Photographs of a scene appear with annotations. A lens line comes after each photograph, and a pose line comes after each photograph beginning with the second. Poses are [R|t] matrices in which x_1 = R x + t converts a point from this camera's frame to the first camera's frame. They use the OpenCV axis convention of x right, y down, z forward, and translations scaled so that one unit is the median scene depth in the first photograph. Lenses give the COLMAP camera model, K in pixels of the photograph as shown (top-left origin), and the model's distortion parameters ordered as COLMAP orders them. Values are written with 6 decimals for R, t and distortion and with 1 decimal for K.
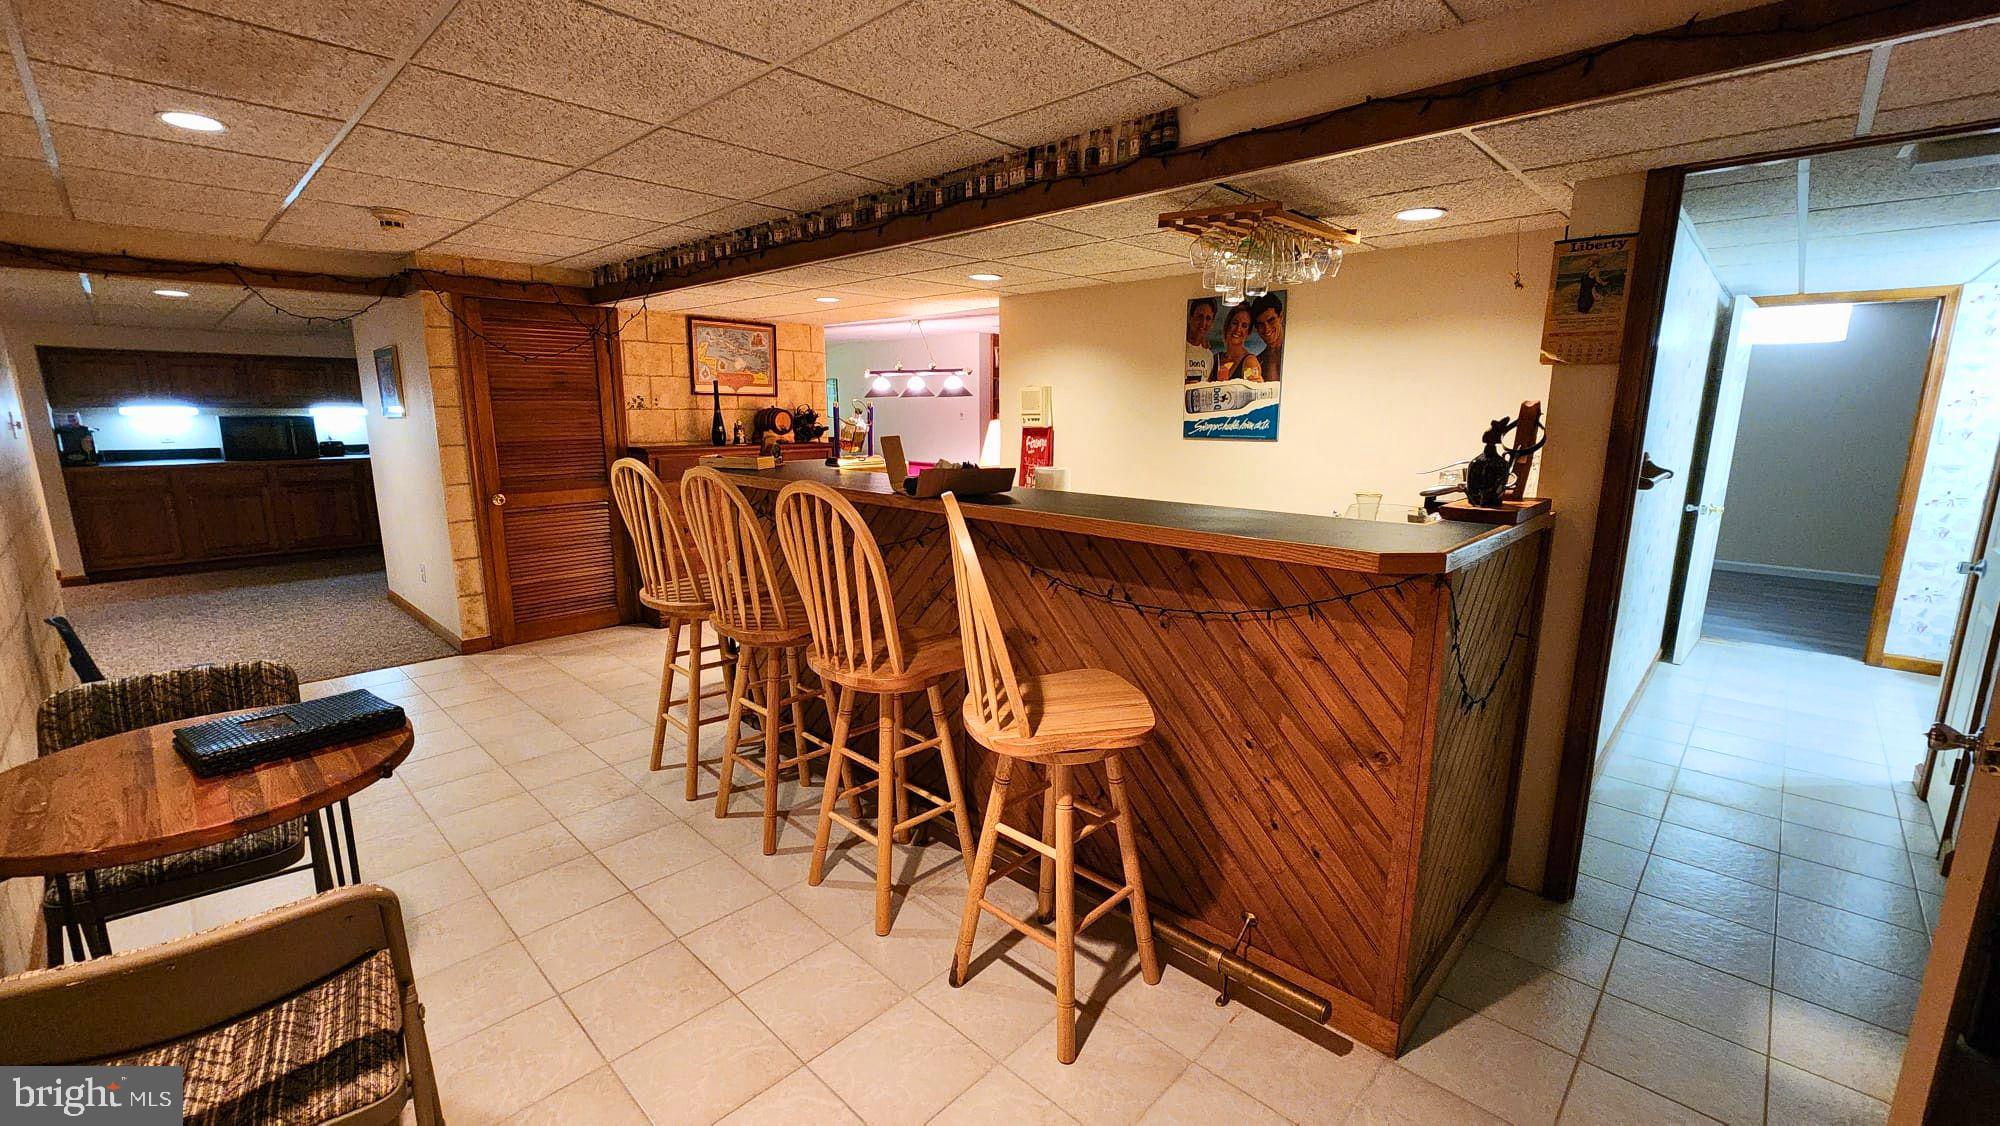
lens RADIAL K [[823.1, 0, 1000.0], [0, 823.1, 563.0], [0, 0, 1]] dist [0.001416, -0.000061]
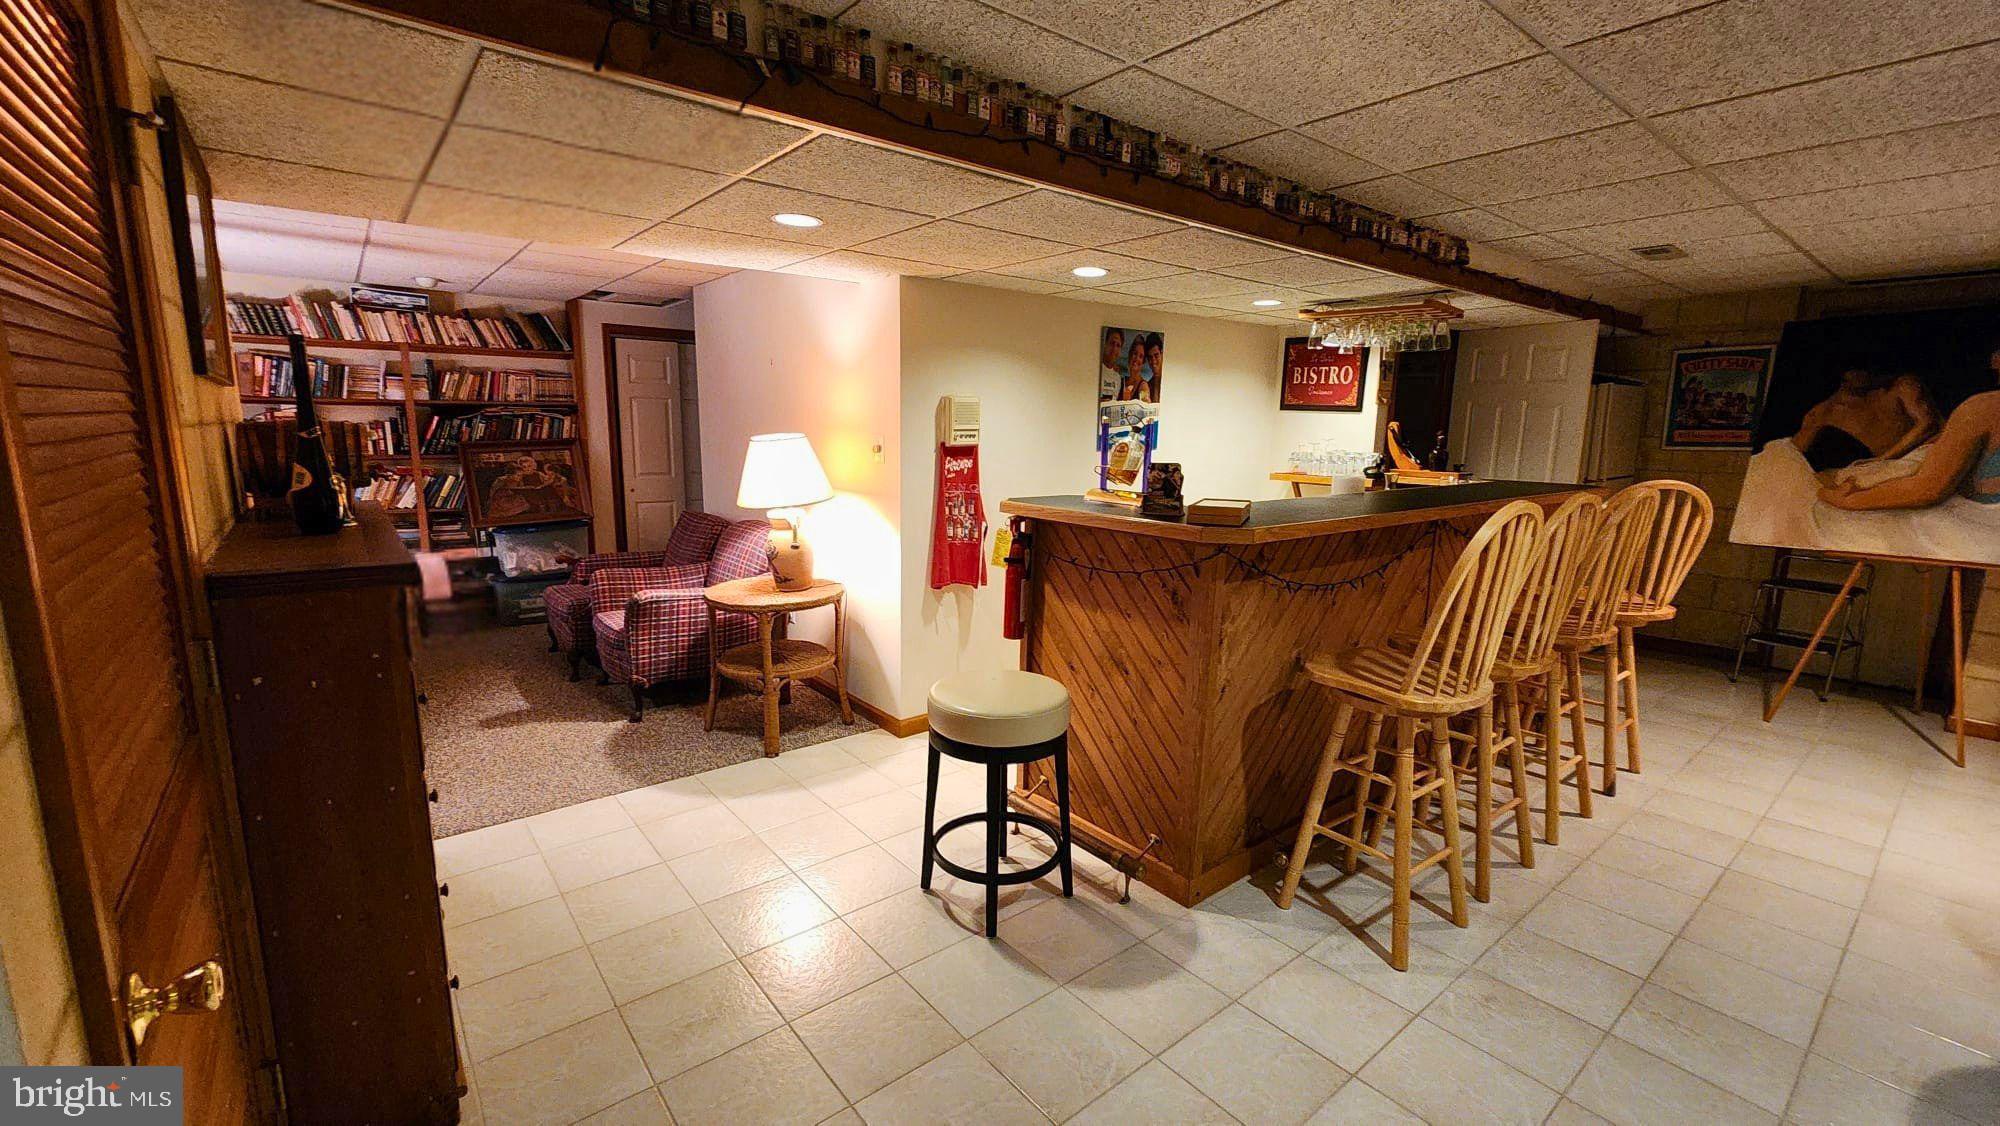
lens RADIAL K [[823.1, 0, 1000.0], [0, 823.1, 563.0], [0, 0, 1]] dist [0.001416, -0.000061]
pose [[0.130379, -0.166055, 0.977460, -0.954445], [0.175555, 0.974163, 0.142079, -0.196712], [-0.975798, 0.153074, 0.156162, 1.042692]]
